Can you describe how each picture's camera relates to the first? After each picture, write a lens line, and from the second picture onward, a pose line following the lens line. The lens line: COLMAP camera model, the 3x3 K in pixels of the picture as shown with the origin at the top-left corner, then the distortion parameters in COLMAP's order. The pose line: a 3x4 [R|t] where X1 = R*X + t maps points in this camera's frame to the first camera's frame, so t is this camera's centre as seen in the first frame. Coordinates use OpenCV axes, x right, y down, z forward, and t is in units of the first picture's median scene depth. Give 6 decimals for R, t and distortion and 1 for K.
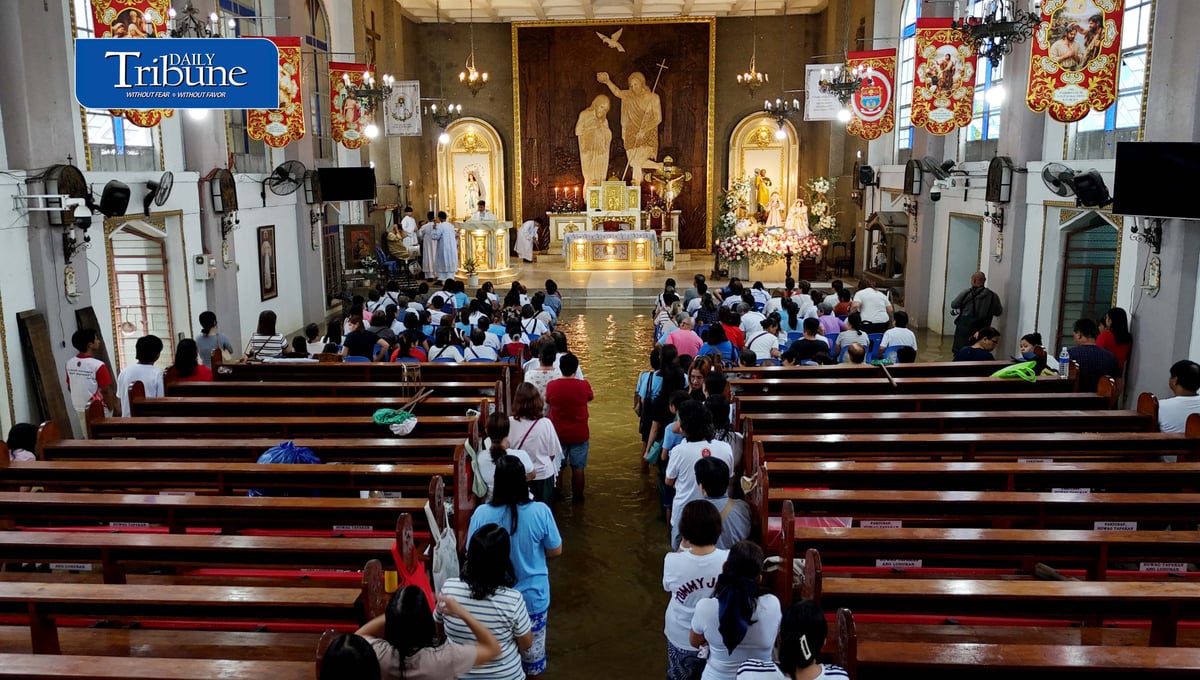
lens RADIAL K [[933.7, 0, 600.0], [0, 933.7, 340.0], [0, 0, 1]] dist [0.136119, -0.010322]
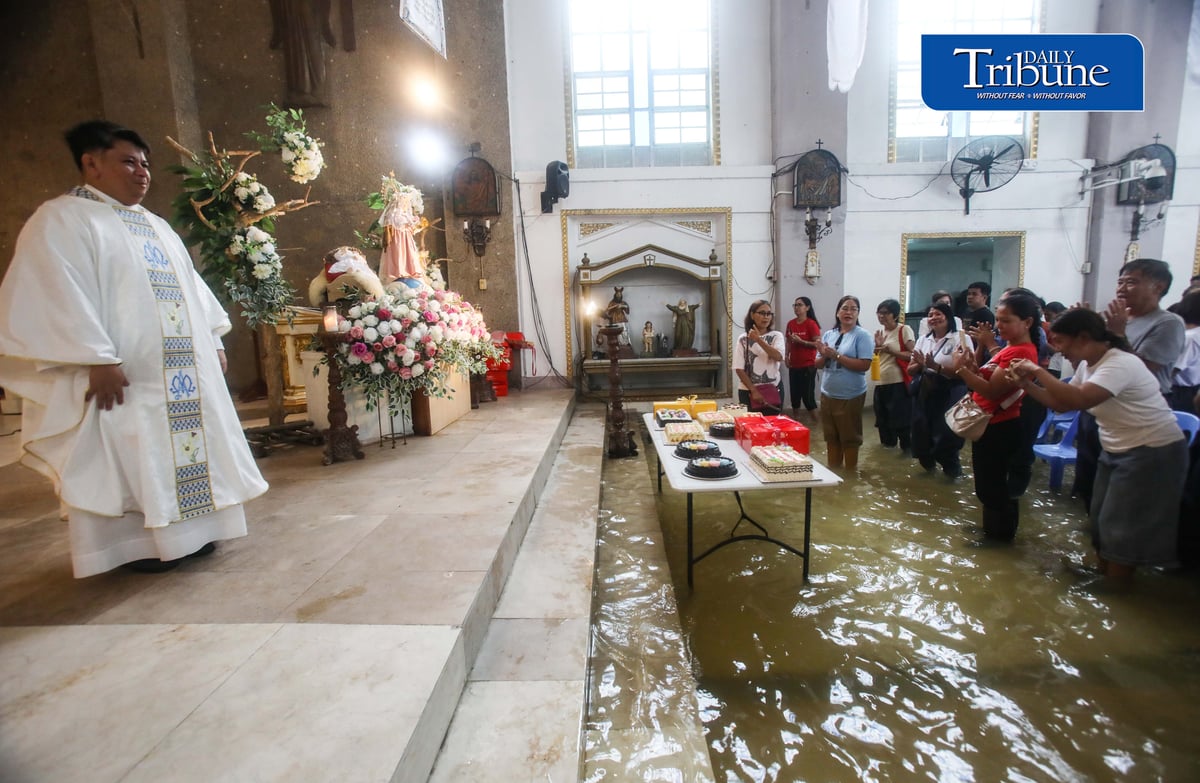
lens RADIAL K [[551.2, 0, 600.0], [0, 551.2, 391.5], [0, 0, 1]] dist [-0.065600, 0.028278]
pose [[-0.014018, -0.134625, 0.990798, -0.031444], [0.208863, 0.968642, 0.134569, -0.090102], [-0.977845, 0.208827, 0.014540, 0.926377]]
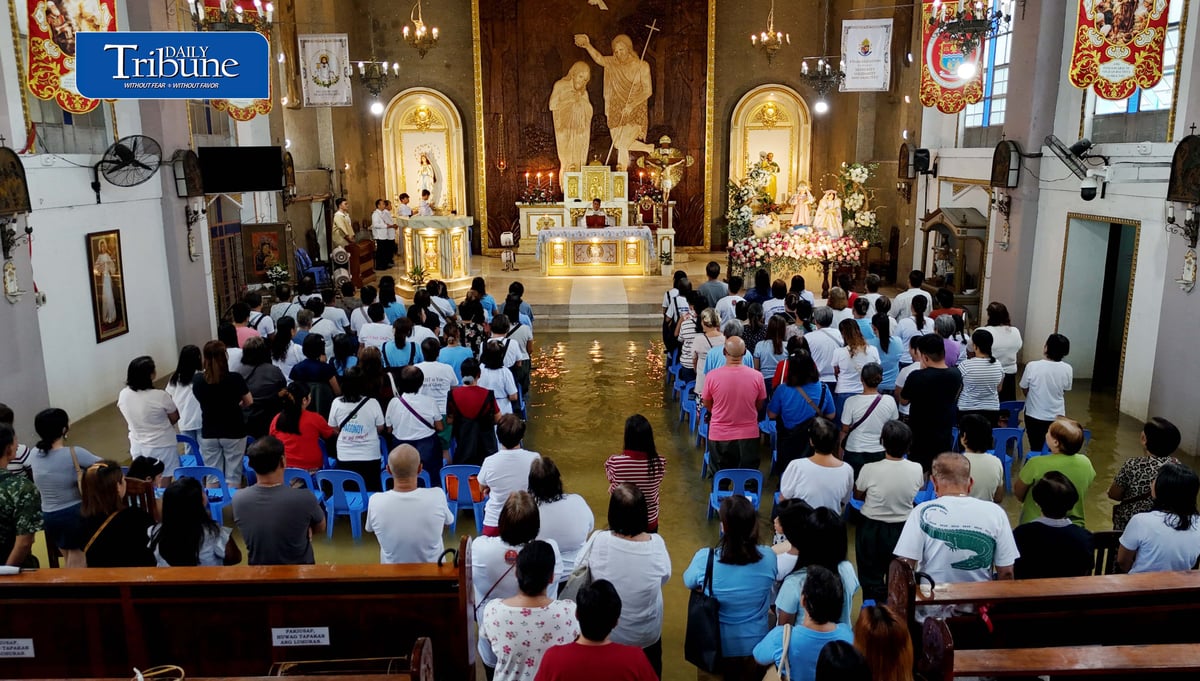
lens RADIAL K [[905.0, 0, 620.8], [0, 905.0, 349.4], [0, 0, 1]] dist [0.112234, -0.062200]
pose [[0.998347, -0.007700, 0.056951, -0.013464], [0.005762, 0.999401, 0.034122, -0.041248], [-0.057180, -0.033738, 0.997794, 0.227311]]
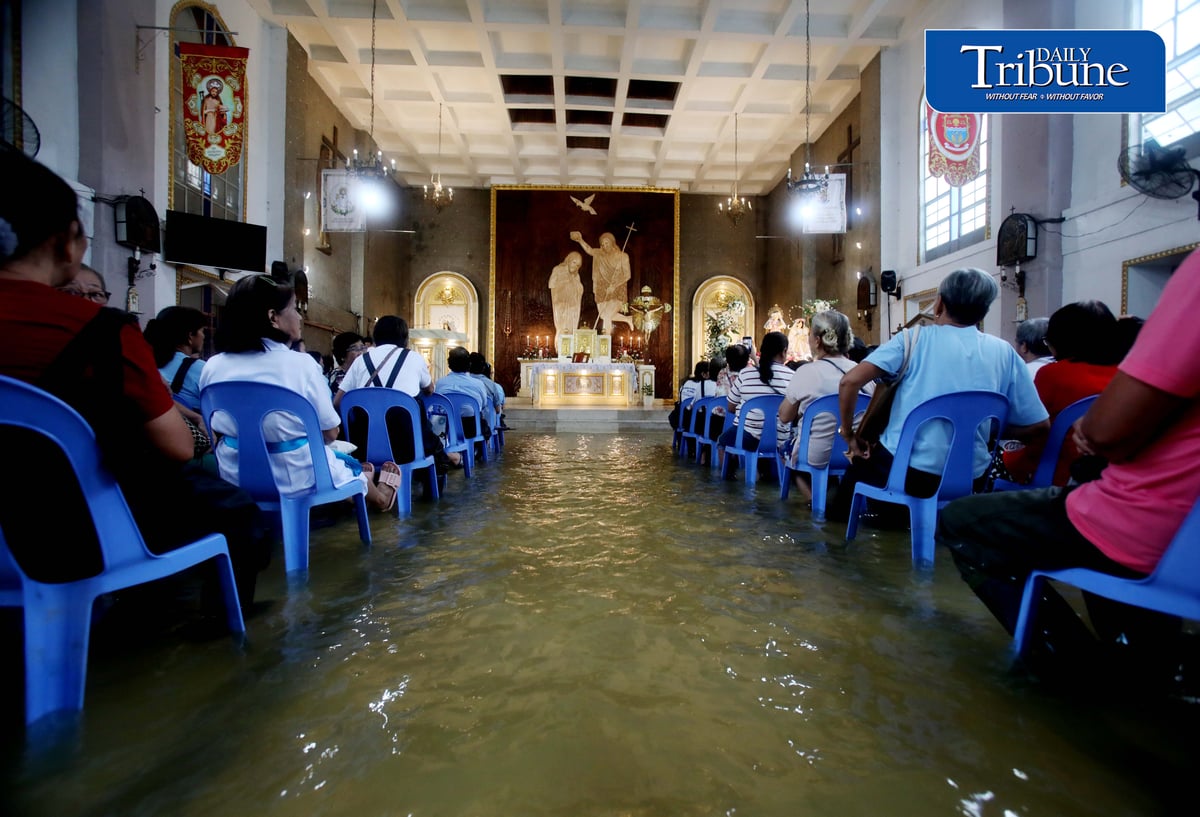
lens RADIAL K [[566.5, 0, 616.9], [0, 566.5, 402.5], [0, 0, 1]] dist [-0.039793, 0.000712]
pose [[0.995646, 0.016094, 0.091813, -0.007728], [-0.000154, 0.985264, -0.171039, 0.018528], [-0.093213, 0.170281, 0.980977, 0.508390]]
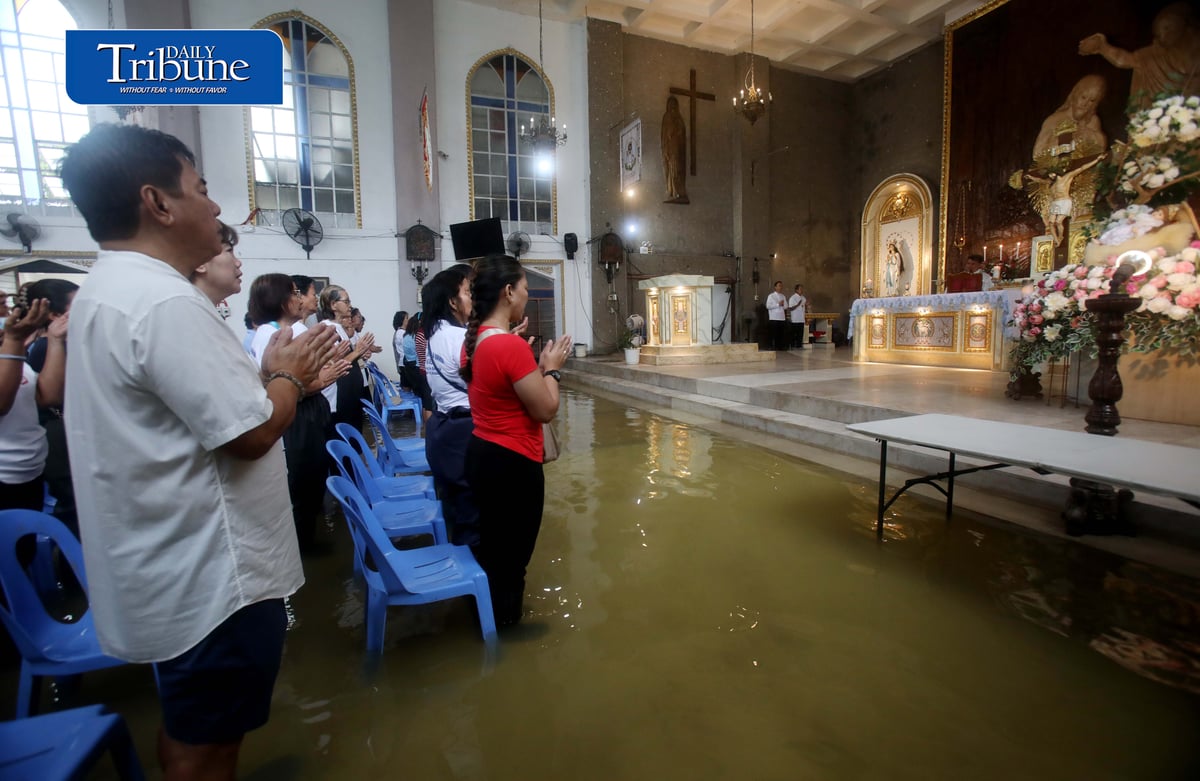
lens RADIAL K [[551.2, 0, 600.0], [0, 551.2, 390.5], [0, 0, 1]] dist [-0.065600, 0.028278]
pose [[0.413359, 0.108698, -0.904057, 0.244423], [-0.143352, 0.988237, 0.053275, -0.055229], [0.899213, 0.107576, 0.424079, 0.773385]]
